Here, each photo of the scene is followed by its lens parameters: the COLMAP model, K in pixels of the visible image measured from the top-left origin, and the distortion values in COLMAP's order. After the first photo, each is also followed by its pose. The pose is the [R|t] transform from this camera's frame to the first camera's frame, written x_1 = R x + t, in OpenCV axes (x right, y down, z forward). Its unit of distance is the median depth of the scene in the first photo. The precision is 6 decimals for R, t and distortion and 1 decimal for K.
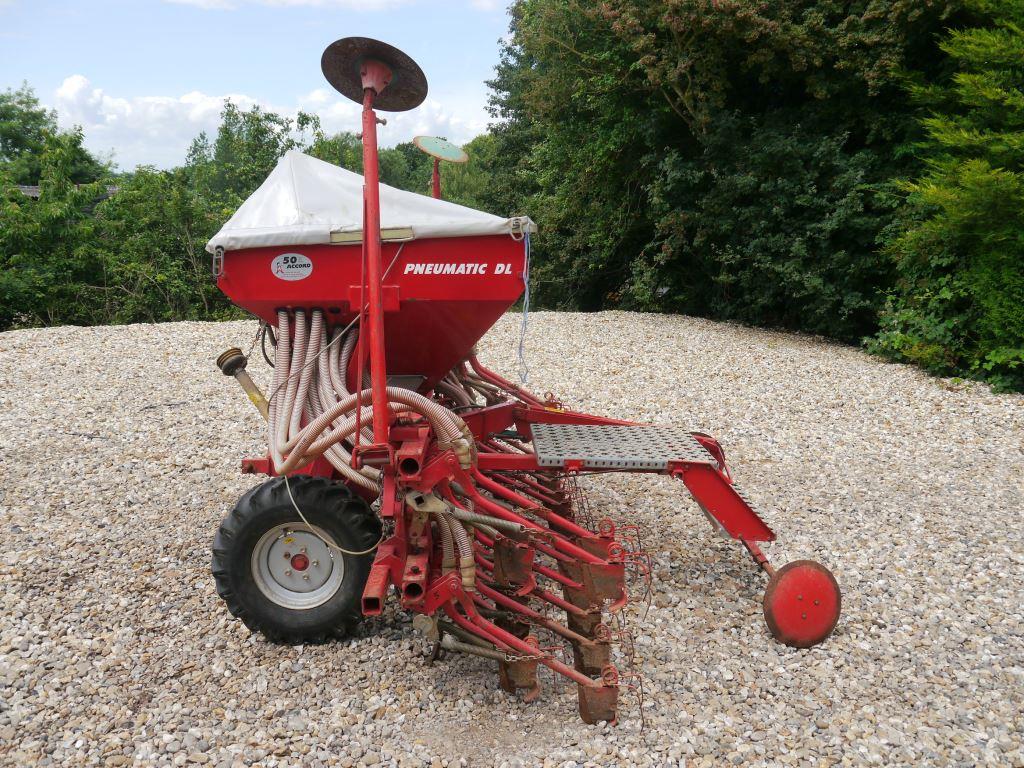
lens RADIAL K [[836.4, 0, 512.0], [0, 836.4, 384.0], [0, 0, 1]] dist [-0.015111, 0.011152]
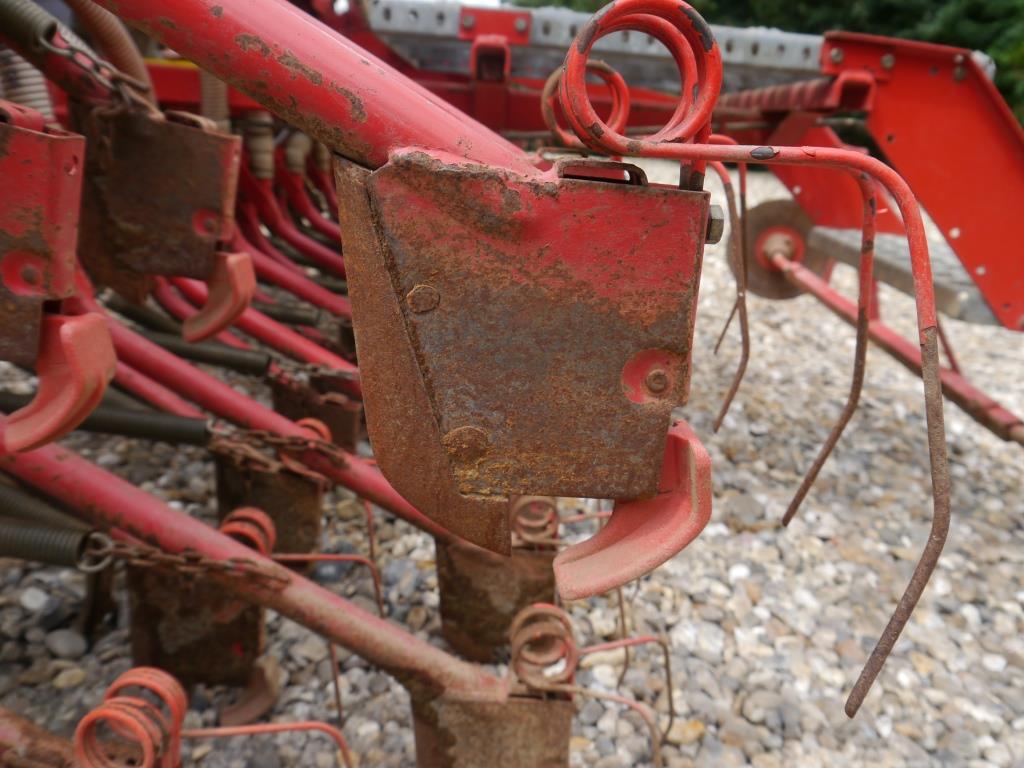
lens RADIAL K [[836.4, 0, 512.0], [0, 836.4, 384.0], [0, 0, 1]] dist [-0.015111, 0.011152]
pose [[0.998844, 0.047002, -0.010077, 0.085589], [-0.045462, 0.991778, 0.119621, 0.174921], [0.015616, -0.119024, 0.992769, 0.682232]]
